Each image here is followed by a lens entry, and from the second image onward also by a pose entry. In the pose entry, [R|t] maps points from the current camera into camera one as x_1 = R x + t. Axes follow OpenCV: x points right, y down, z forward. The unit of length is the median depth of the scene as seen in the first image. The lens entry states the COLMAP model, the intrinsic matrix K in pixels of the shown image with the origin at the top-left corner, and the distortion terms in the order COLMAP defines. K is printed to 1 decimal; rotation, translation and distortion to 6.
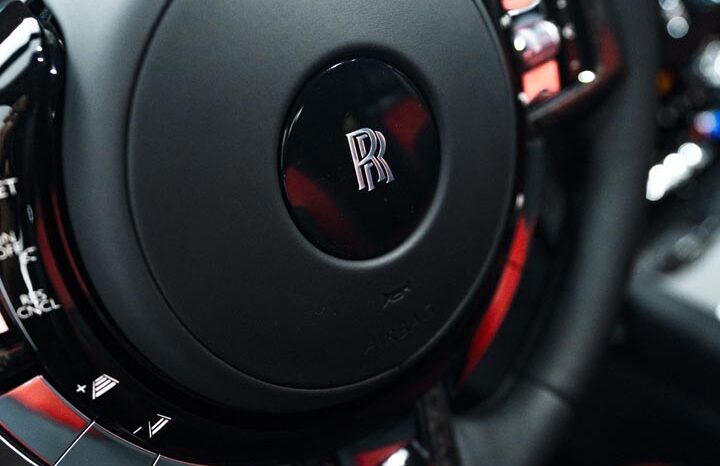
lens RADIAL K [[796.9, 0, 360.0], [0, 796.9, 233.0], [0, 0, 1]] dist [0.000178, 0.001333]
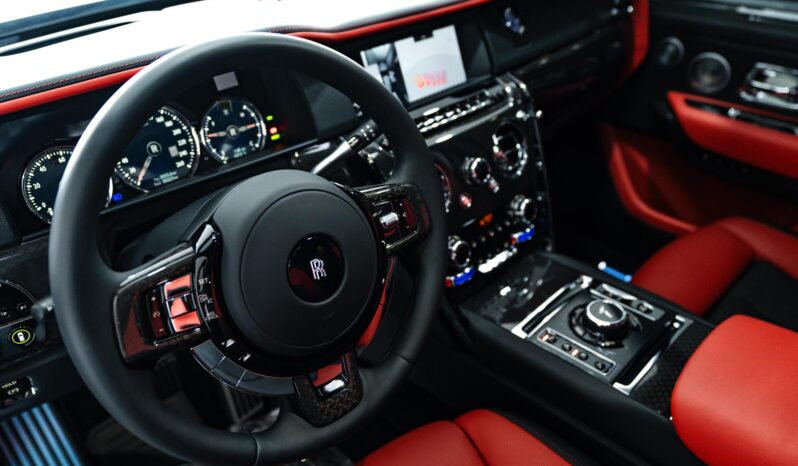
lens RADIAL K [[586.5, 0, 399.0], [0, 586.5, 233.0], [0, 0, 1]] dist [-0.004822, -0.001420]
pose [[0.998793, 0.002139, 0.049075, 0.212430], [0.002908, 0.994725, -0.102540, 0.000763], [-0.049036, 0.102559, 0.993518, -1.275978]]
